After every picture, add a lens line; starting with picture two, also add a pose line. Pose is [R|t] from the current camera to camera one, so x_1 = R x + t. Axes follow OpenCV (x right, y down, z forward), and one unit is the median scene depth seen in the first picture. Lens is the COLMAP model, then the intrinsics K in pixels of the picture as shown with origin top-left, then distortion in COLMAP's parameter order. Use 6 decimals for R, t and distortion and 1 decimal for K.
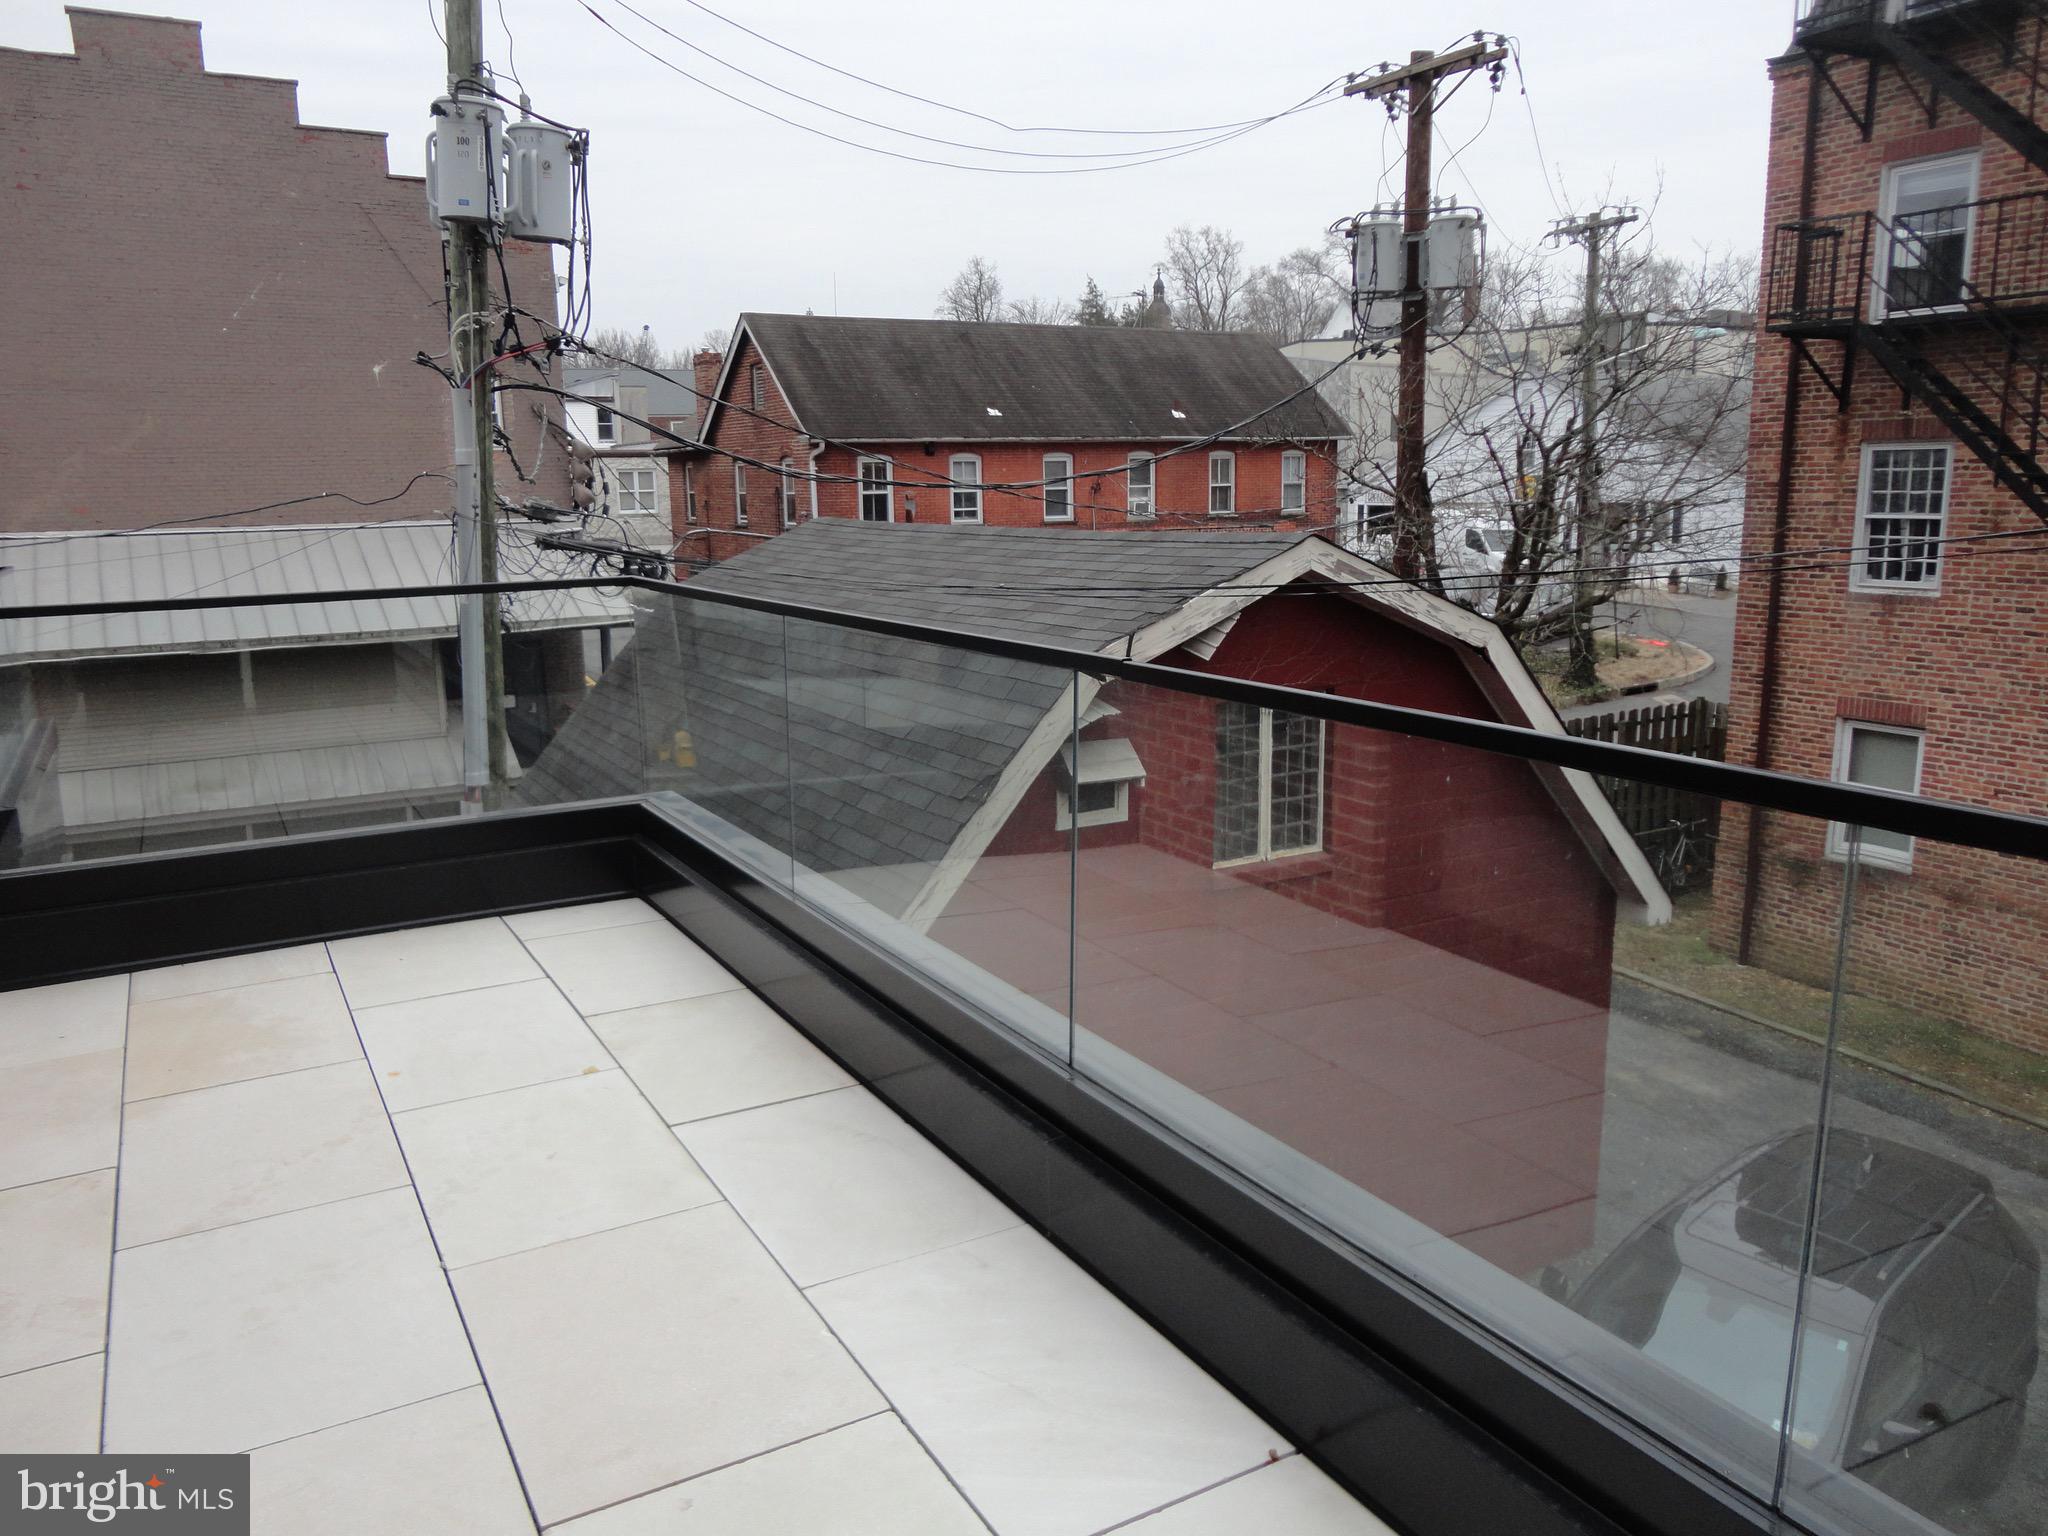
lens RADIAL K [[1507.0, 0, 1023.8], [0, 1507.0, 771.3], [0, 0, 1]] dist [0.004739, 0.012509]
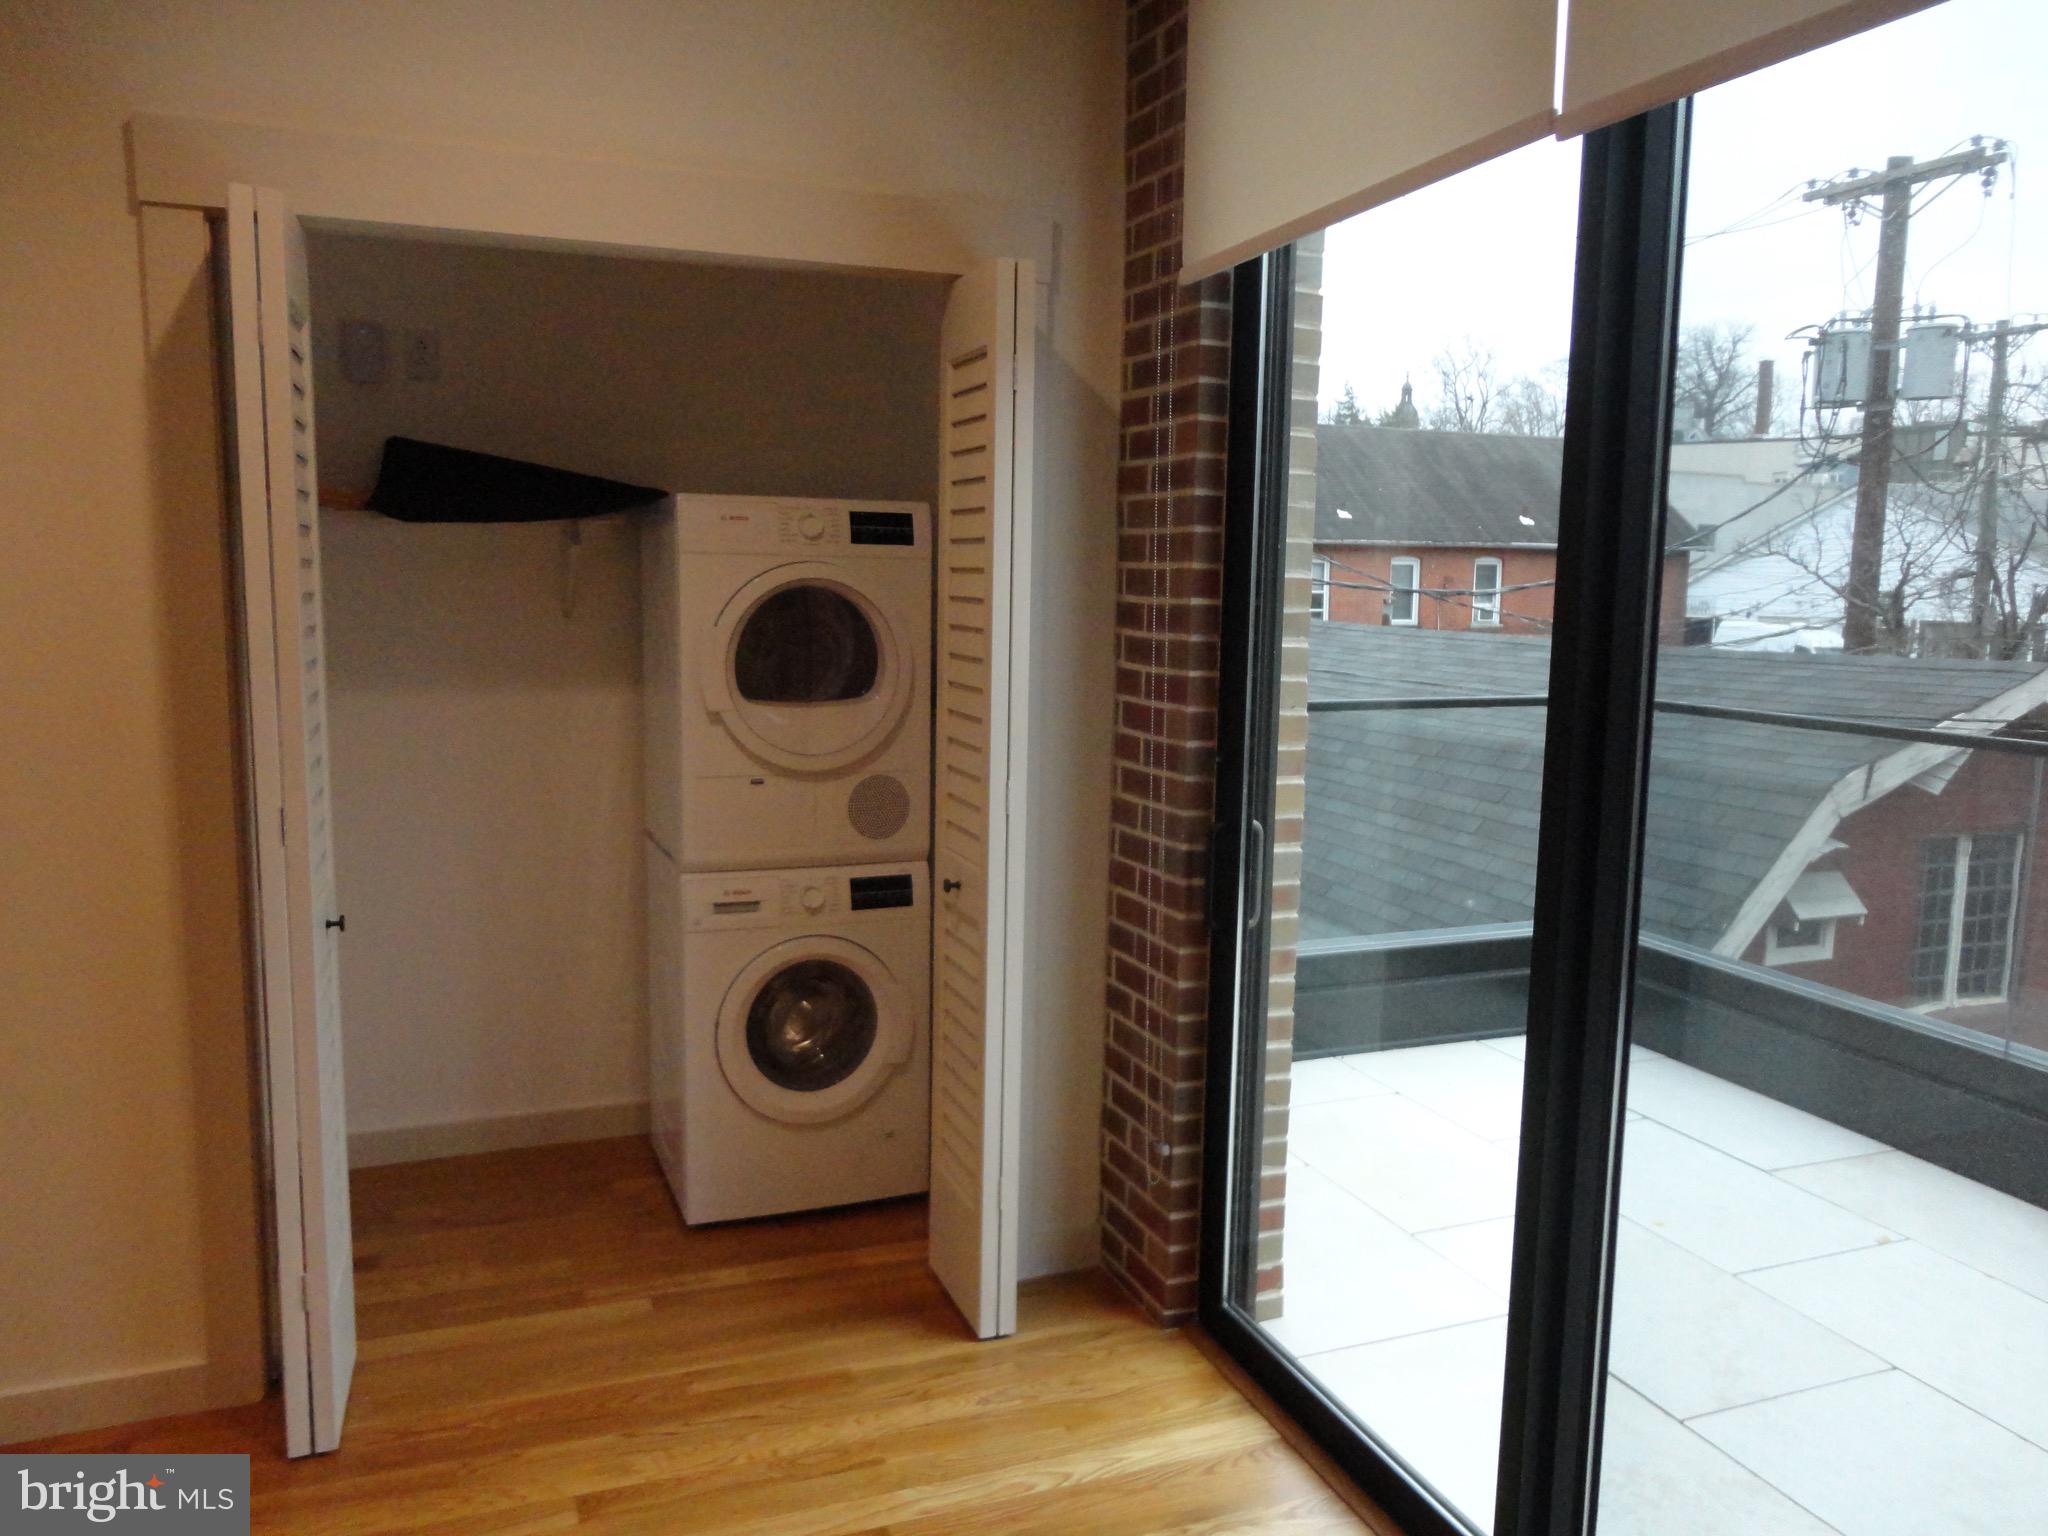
lens RADIAL K [[1507.0, 0, 1030.4], [0, 1507.0, 771.3], [0, 0, 1]] dist [0.004739, 0.012509]
pose [[0.989520, 0.046062, -0.136852, -0.132404], [-0.054291, 0.996896, -0.057014, -0.001571], [0.133801, 0.063846, 0.988949, -0.002407]]
